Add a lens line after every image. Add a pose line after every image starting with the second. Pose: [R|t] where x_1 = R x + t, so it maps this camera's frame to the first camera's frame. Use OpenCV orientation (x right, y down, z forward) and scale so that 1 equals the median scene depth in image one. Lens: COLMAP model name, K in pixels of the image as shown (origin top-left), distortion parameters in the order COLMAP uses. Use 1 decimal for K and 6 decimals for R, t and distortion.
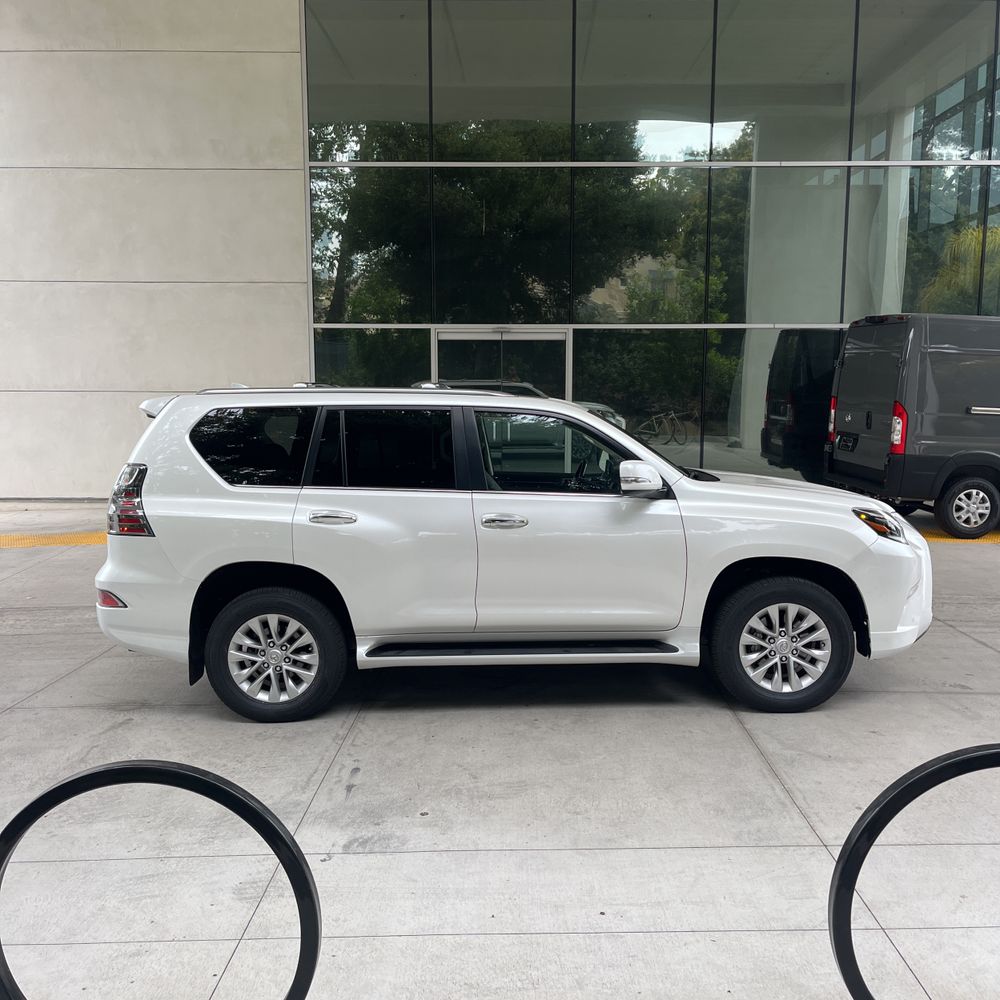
lens RADIAL K [[1013.1, 0, 506.0], [0, 1013.1, 504.8], [0, 0, 1]] dist [0.021100, 0.000000]
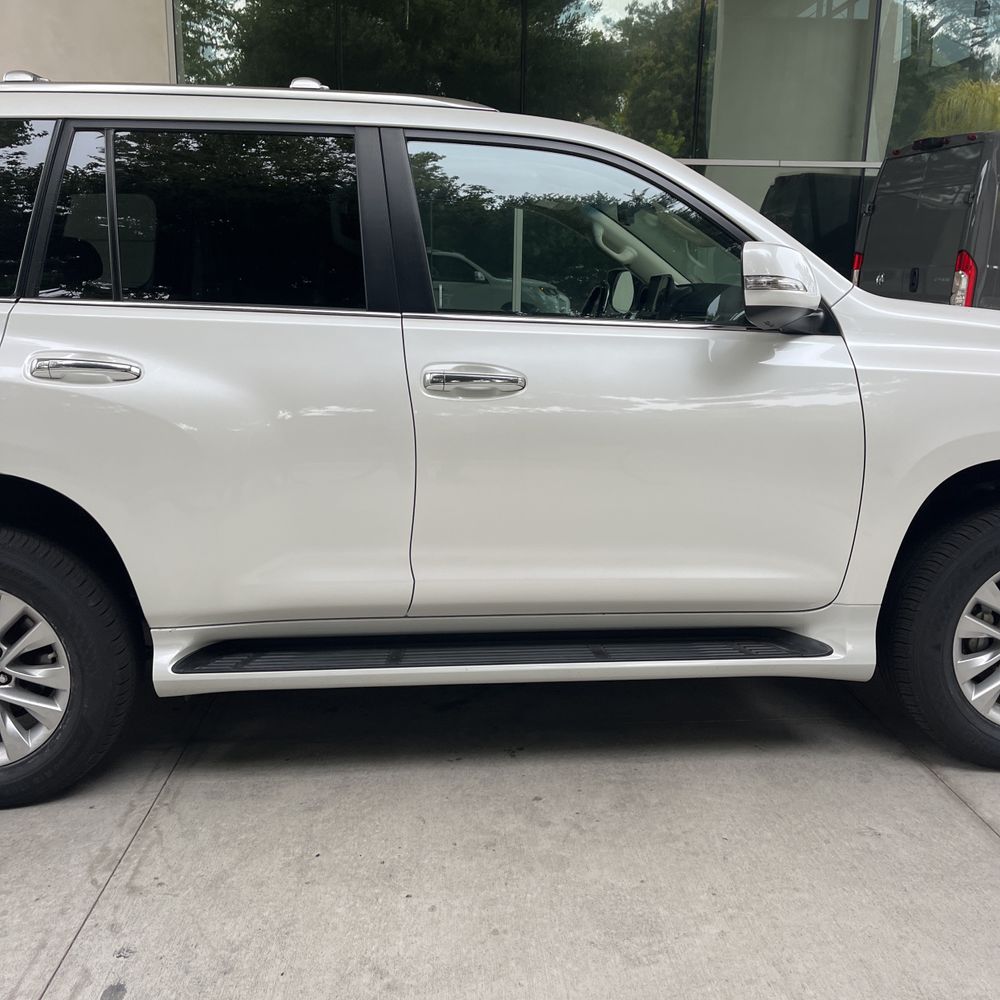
lens RADIAL K [[1013.1, 0, 492.4], [0, 1013.1, 499.5], [0, 0, 1]] dist [0.021100, 0.000000]
pose [[0.997904, -0.001073, 0.064708, -0.022514], [-0.004982, 0.995623, 0.093331, 0.026971], [-0.064525, -0.093457, 0.993530, 0.534976]]
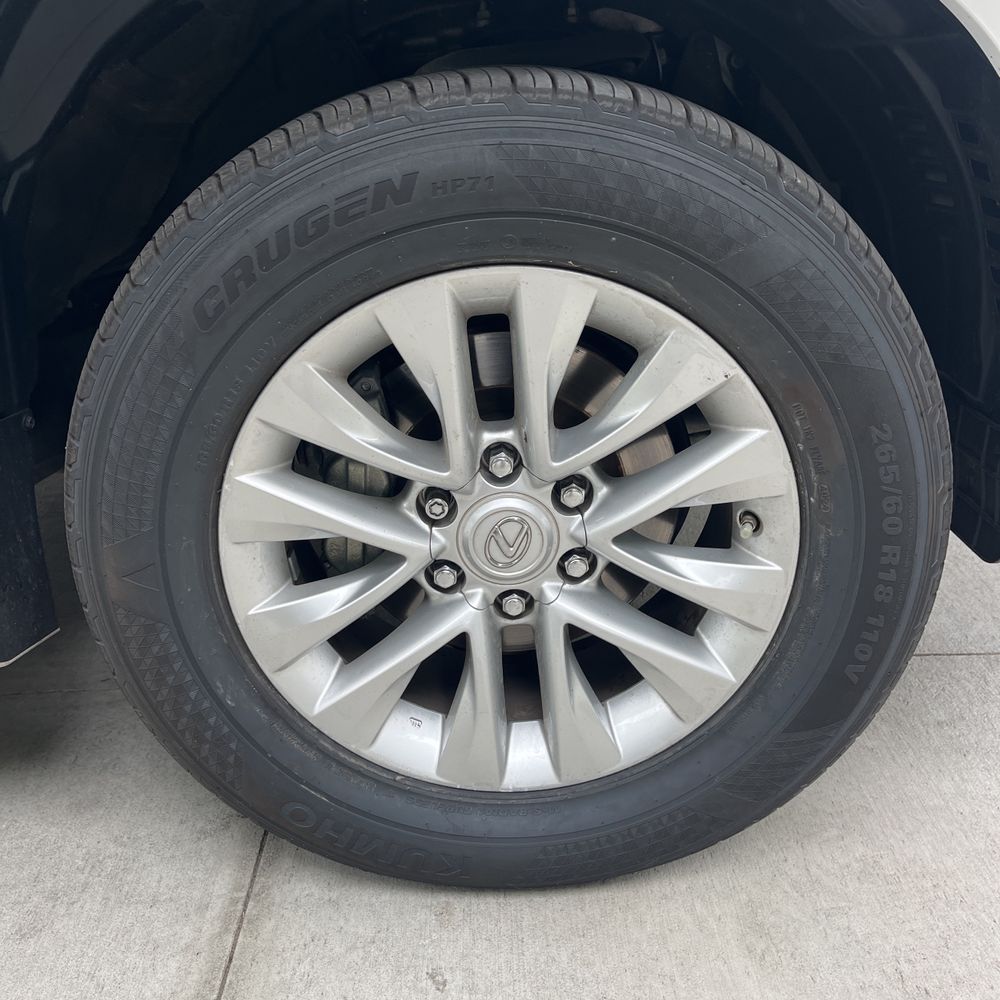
lens RADIAL K [[1013.1, 0, 496.1], [0, 1013.1, 495.2], [0, 0, 1]] dist [0.021100, 0.000000]
pose [[0.999506, -0.026864, 0.016311, 0.270265], [0.020946, 0.956334, 0.291524, 0.085715], [-0.023430, -0.291039, 0.956424, 0.850263]]
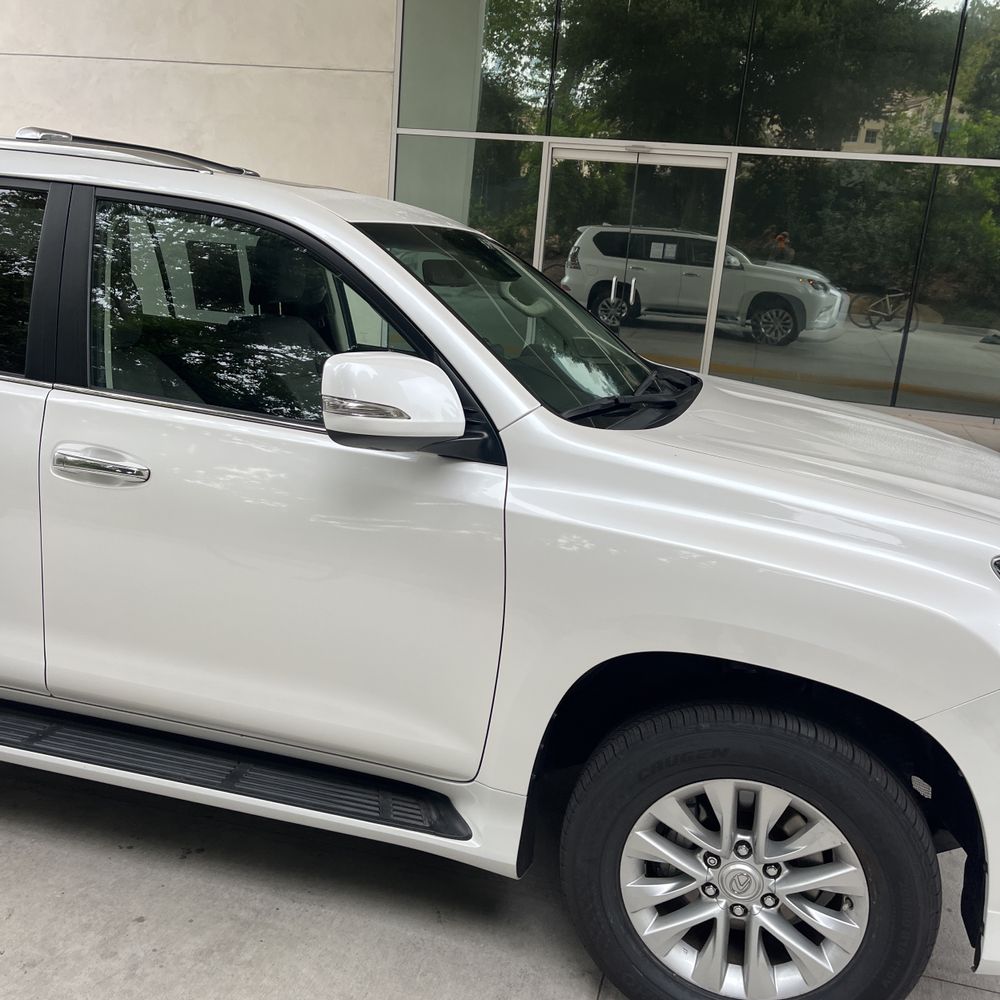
lens RADIAL K [[1013.1, 0, 490.7], [0, 1013.1, 489.9], [0, 0, 1]] dist [0.021100, 0.000000]
pose [[0.963342, 0.136652, -0.230866, 0.252079], [-0.107440, 0.985039, 0.134737, -0.047973], [0.245824, -0.104993, 0.963611, 0.625270]]
